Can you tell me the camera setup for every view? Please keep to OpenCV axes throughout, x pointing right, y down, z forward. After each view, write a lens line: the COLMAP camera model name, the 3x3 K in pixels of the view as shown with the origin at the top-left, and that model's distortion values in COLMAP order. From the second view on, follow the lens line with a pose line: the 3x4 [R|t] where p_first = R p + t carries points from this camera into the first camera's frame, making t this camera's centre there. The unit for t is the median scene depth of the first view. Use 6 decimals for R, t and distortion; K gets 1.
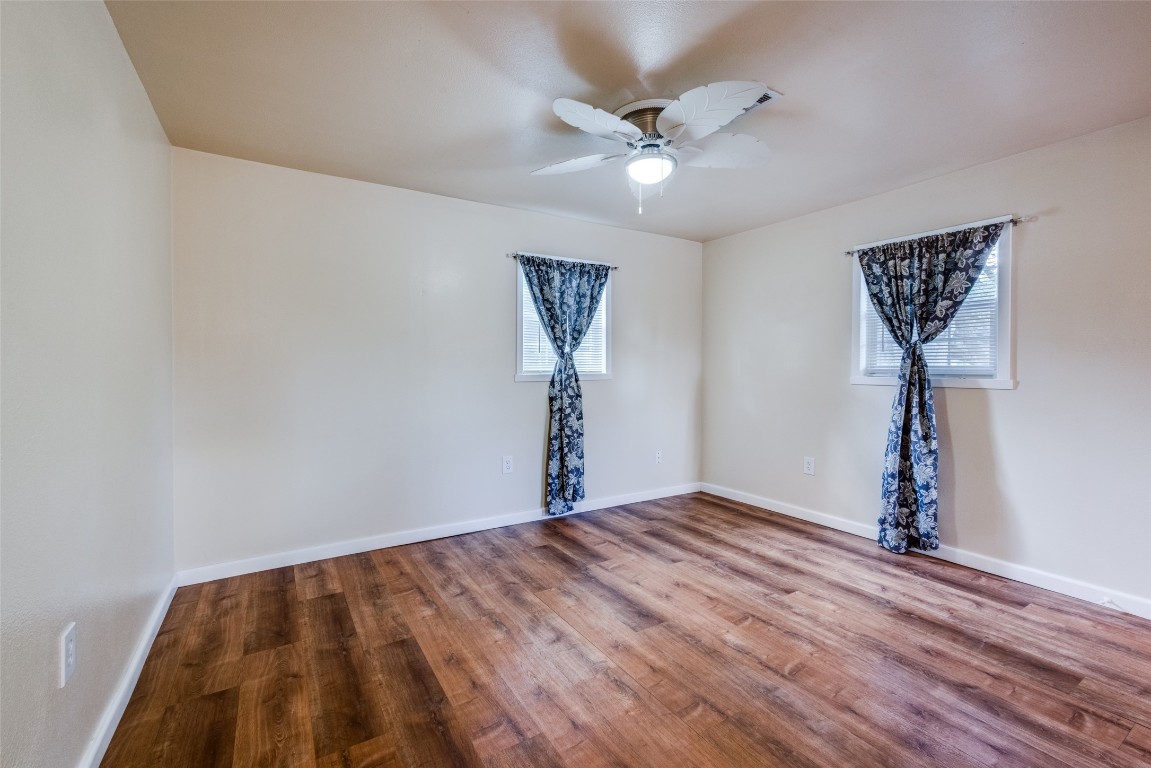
lens RADIAL K [[485.7, 0, 599.6], [0, 485.7, 358.1], [0, 0, 1]] dist [-0.028497, 0.017288]
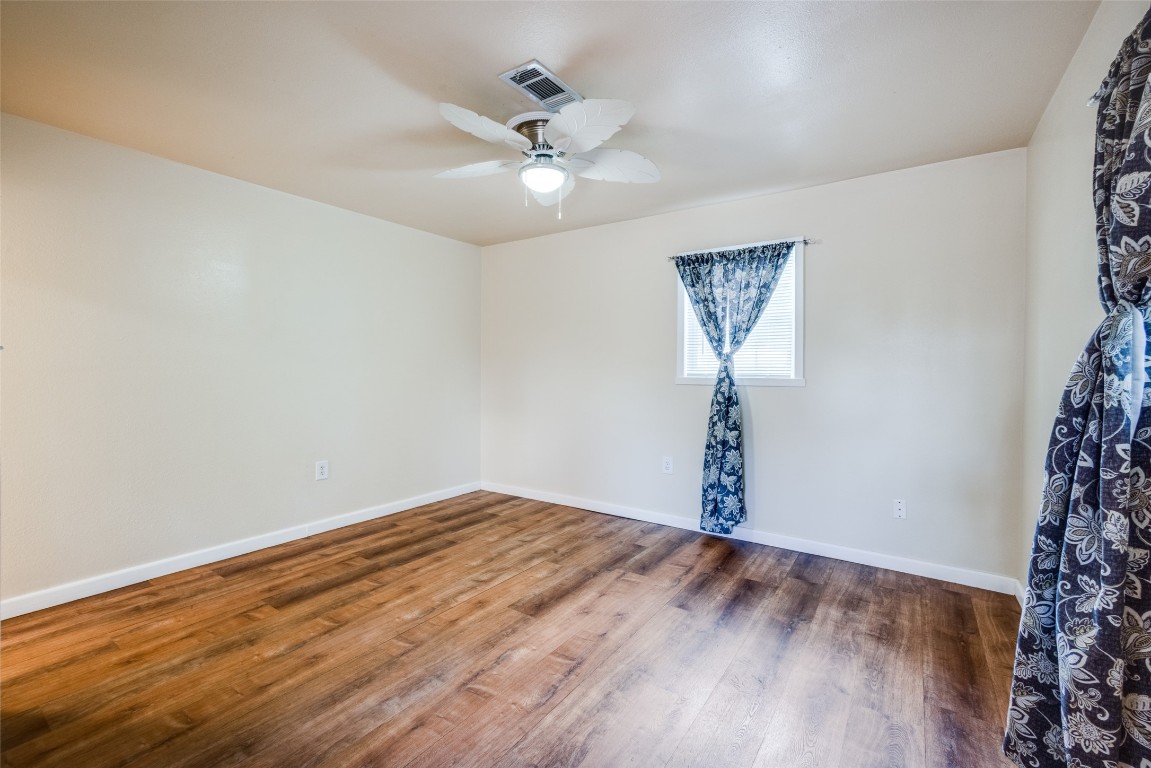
lens RADIAL K [[507.6, 0, 574.0], [0, 507.6, 353.3], [0, 0, 1]] dist [-0.020575, 0.008695]
pose [[0.385738, -0.024018, -0.922296, 0.839686], [0.009910, 0.999711, -0.021889, 0.007183], [0.922555, -0.000697, 0.385864, 0.475538]]
